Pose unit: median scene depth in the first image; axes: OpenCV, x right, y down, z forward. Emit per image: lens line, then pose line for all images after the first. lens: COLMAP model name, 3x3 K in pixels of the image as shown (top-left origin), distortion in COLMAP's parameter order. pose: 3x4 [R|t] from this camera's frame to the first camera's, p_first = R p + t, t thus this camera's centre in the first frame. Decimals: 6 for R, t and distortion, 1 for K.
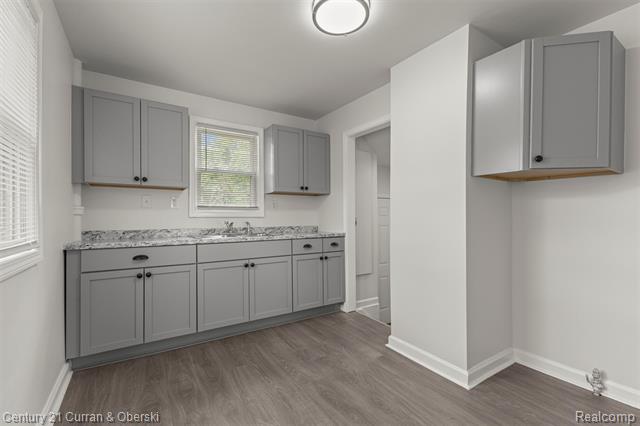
lens RADIAL K [[281.3, 0, 316.7], [0, 281.3, 214.6], [0, 0, 1]] dist [0.015110, -0.000008]
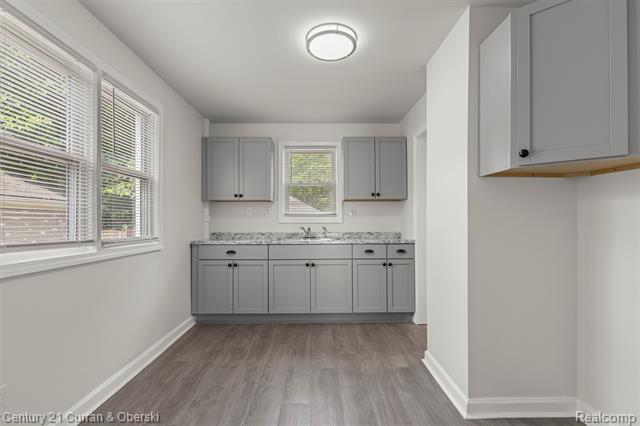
lens RADIAL K [[299.2, 0, 321.5], [0, 299.2, 217.5], [0, 0, 1]] dist [-0.000002, 0.000021]
pose [[0.850300, -0.008798, -0.526224, 0.472018], [0.005882, 0.999957, -0.007213, -0.006387], [0.526265, 0.003038, 0.850315, -0.023865]]
